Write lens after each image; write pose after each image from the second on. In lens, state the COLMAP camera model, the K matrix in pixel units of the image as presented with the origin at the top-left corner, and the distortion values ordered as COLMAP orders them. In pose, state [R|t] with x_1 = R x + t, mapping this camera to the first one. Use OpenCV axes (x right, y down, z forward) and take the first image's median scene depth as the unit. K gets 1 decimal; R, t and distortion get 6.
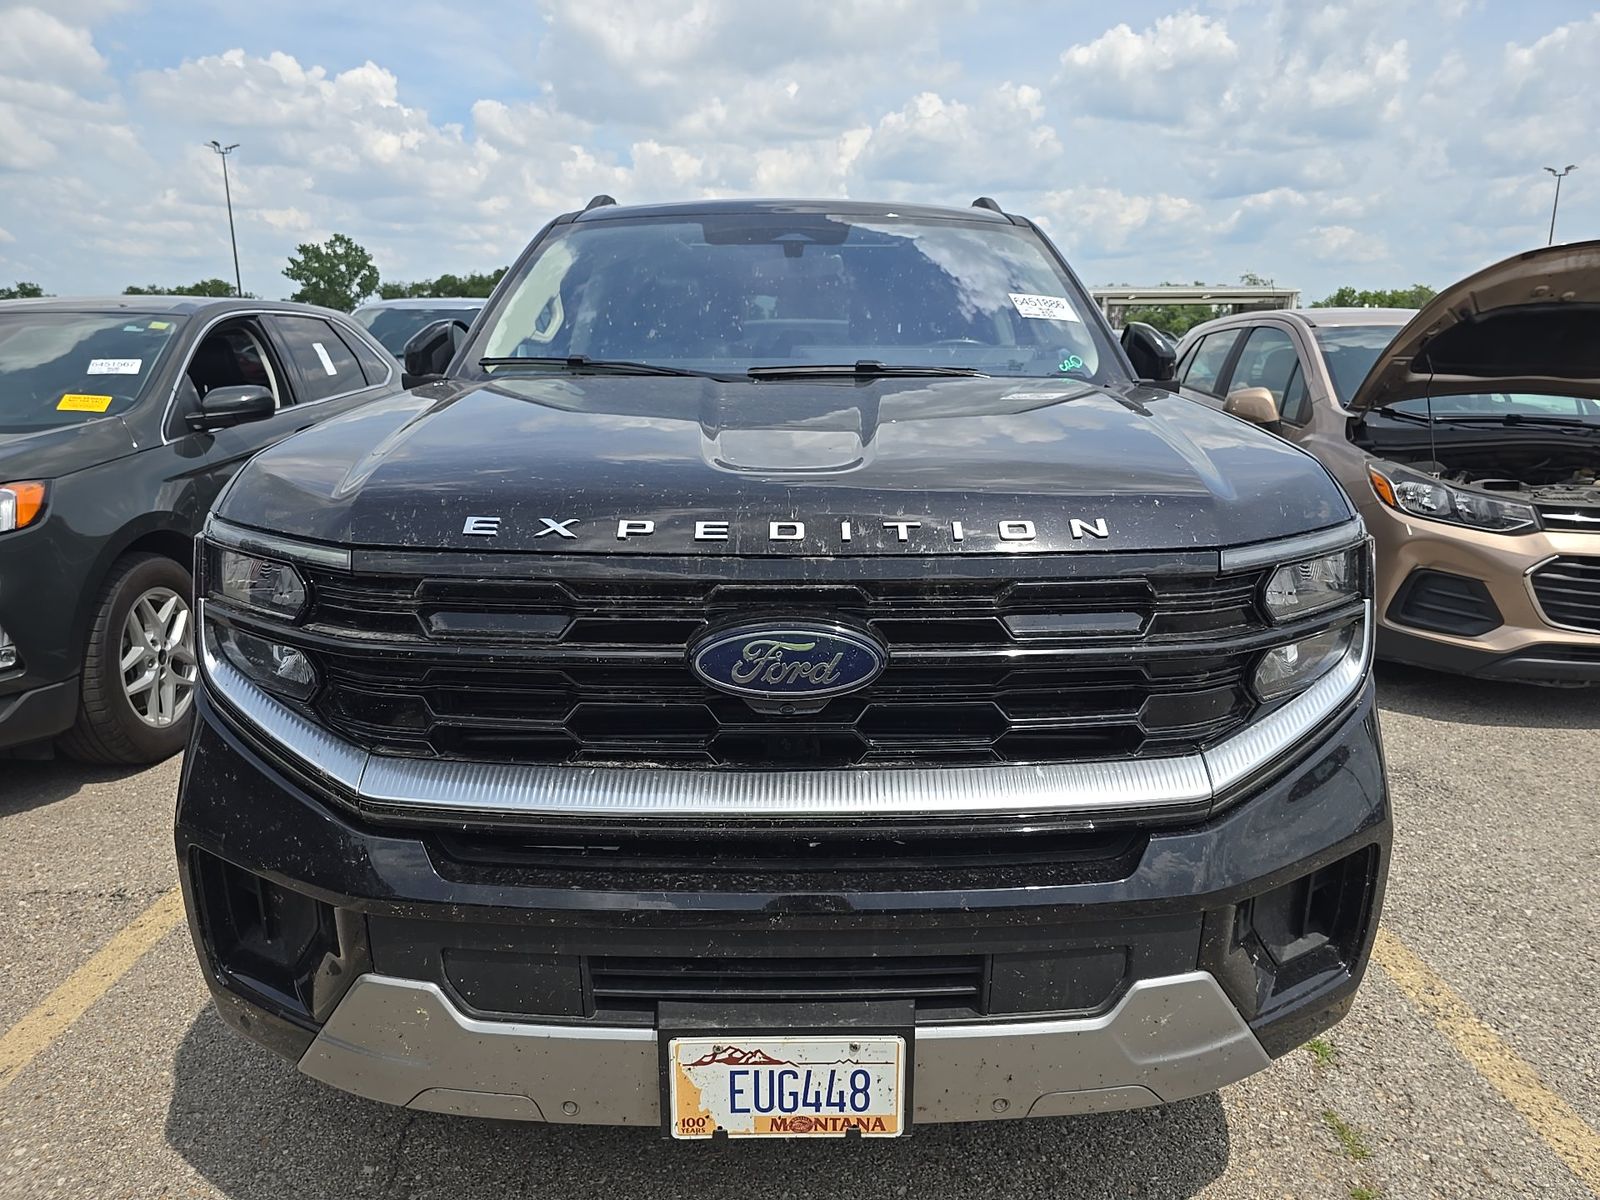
lens RADIAL K [[1105.3, 0, 794.3], [0, 1105.3, 600.7], [0, 0, 1]] dist [0.051590, -0.052951]
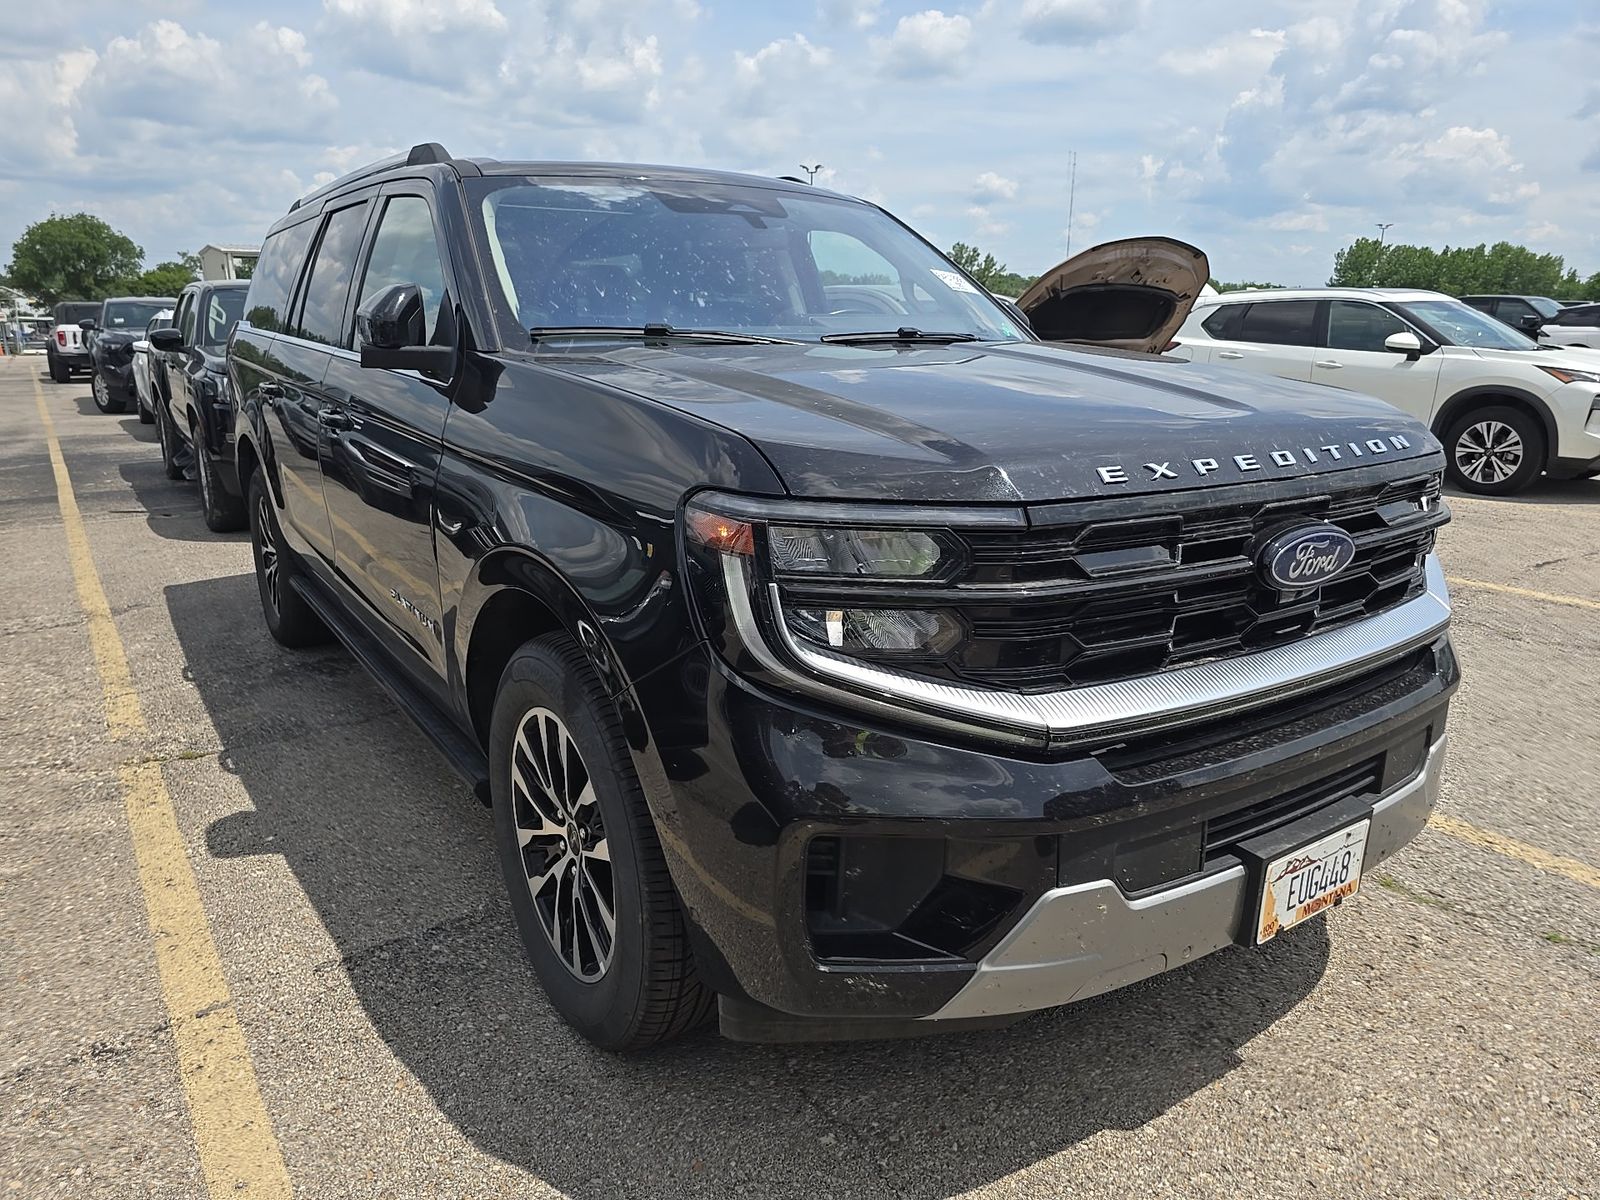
lens RADIAL K [[1105.3, 0, 815.7], [0, 1105.3, 597.6], [0, 0, 1]] dist [0.051590, -0.052951]
pose [[0.825253, -0.139278, 0.547320, -0.403309], [0.125877, 0.990097, 0.062154, -0.017649], [-0.550557, 0.017602, 0.834612, 0.073306]]
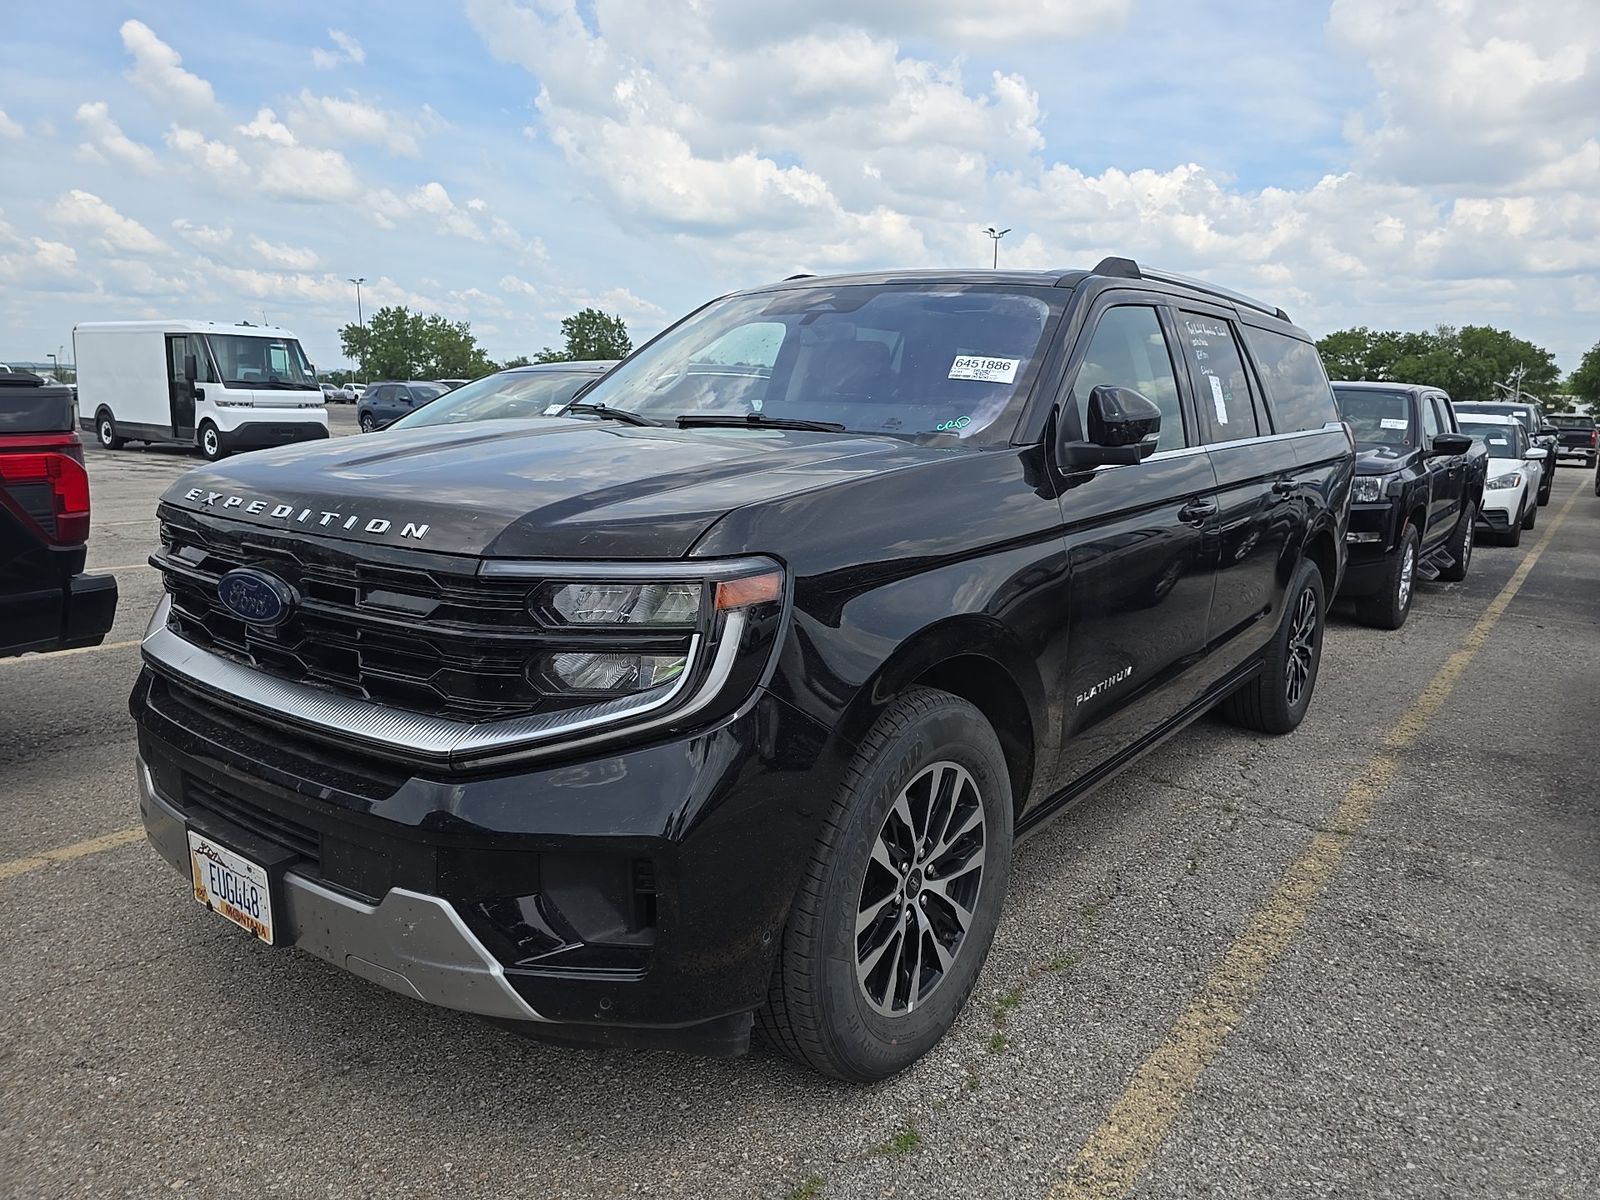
lens RADIAL K [[1105.3, 0, 791.6], [0, 1105.3, 587.4], [0, 0, 1]] dist [0.051590, -0.052951]
pose [[0.786704, 0.124669, -0.604611, 0.488297], [-0.163879, 0.986431, -0.009836, -0.020331], [0.595181, 0.106821, 0.796460, 0.076428]]
